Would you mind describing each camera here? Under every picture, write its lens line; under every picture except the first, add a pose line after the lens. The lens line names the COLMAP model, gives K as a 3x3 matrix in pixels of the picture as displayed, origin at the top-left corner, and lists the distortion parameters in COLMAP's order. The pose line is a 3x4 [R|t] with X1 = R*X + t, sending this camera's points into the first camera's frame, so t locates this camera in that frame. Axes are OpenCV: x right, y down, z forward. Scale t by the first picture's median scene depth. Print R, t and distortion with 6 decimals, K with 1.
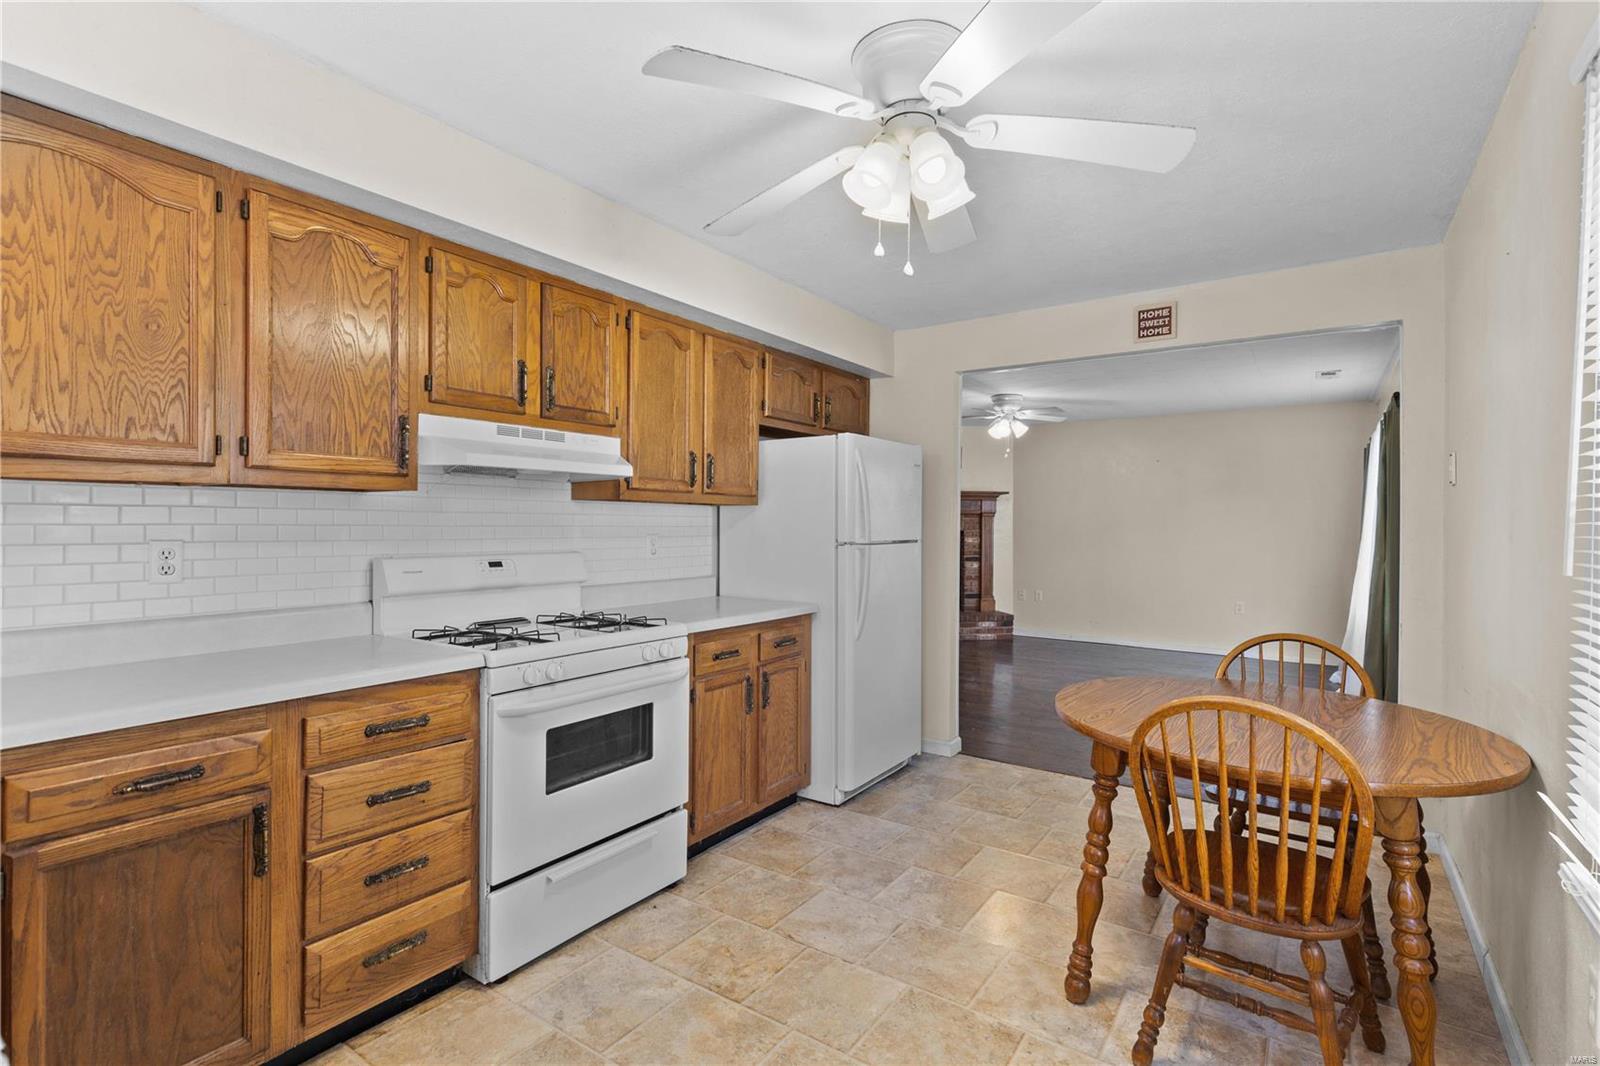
lens RADIAL K [[732.4, 0, 802.3], [0, 732.4, 529.0], [0, 0, 1]] dist [0.011276, 0.000207]
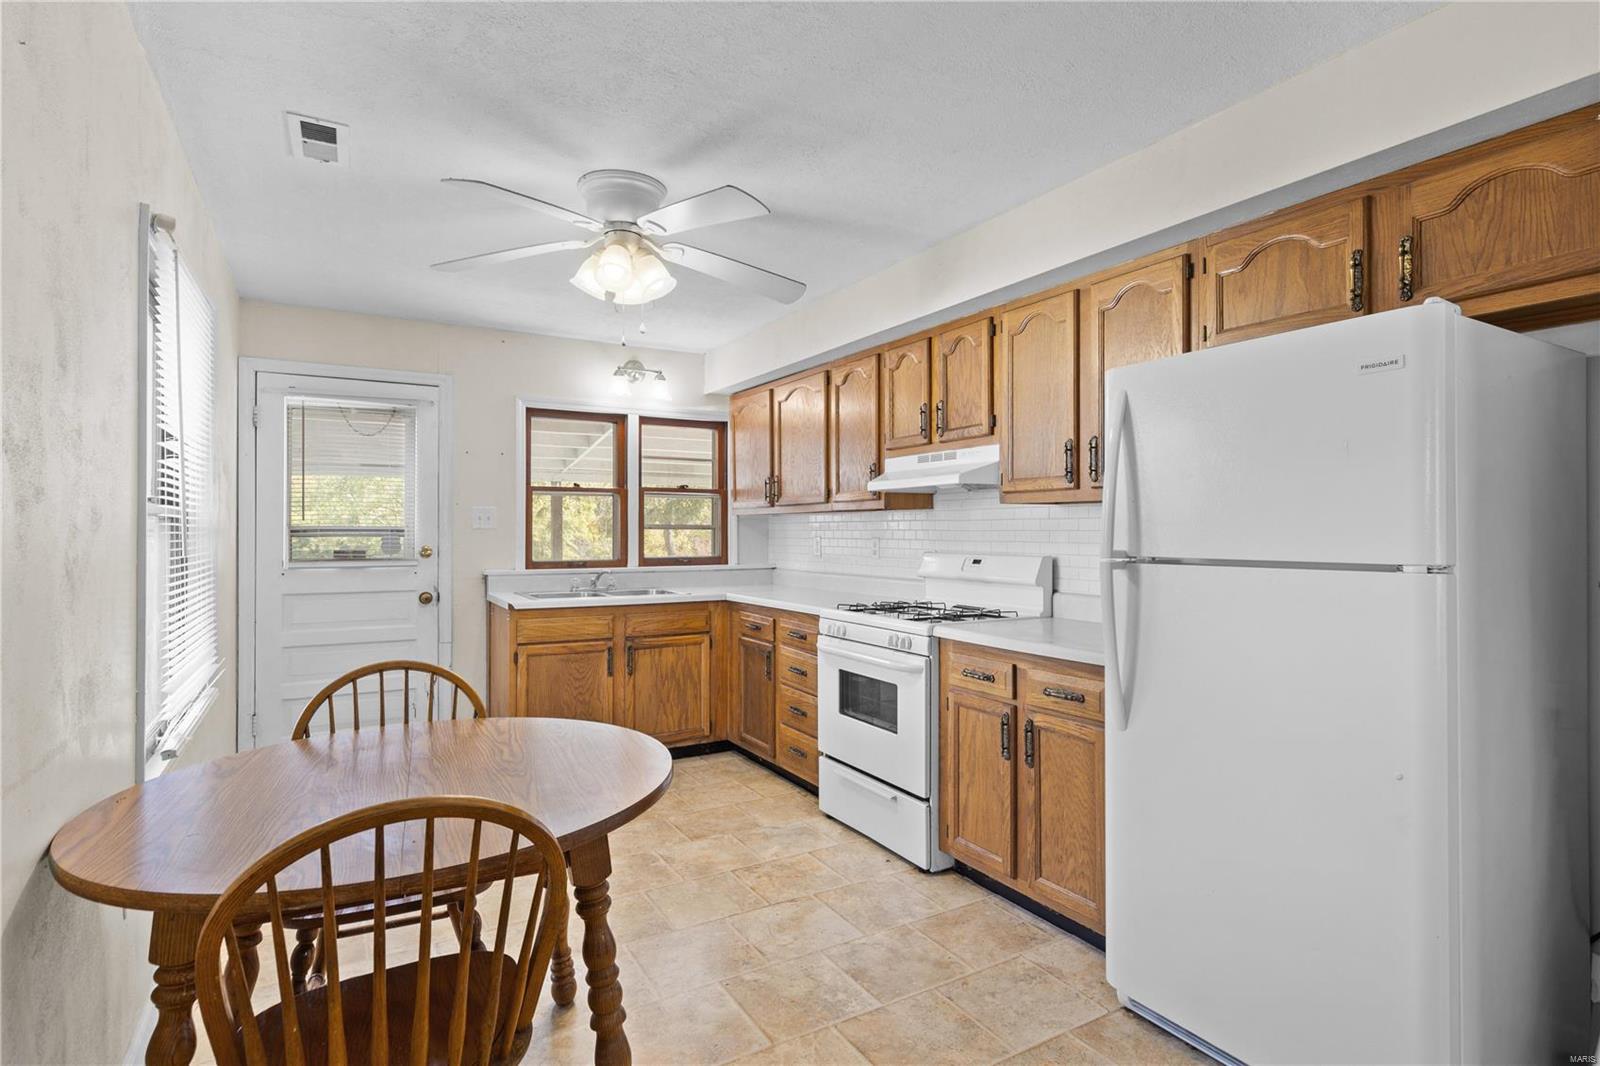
lens RADIAL K [[731.6, 0, 800.0], [0, 731.6, 533.0], [0, 0, 1]] dist [0.000504, 0.000051]
pose [[-0.373189, -0.001102, -0.927755, 0.891311], [-0.006390, 0.999979, 0.001383, -0.000192], [0.927733, 0.006444, -0.373188, 1.262156]]
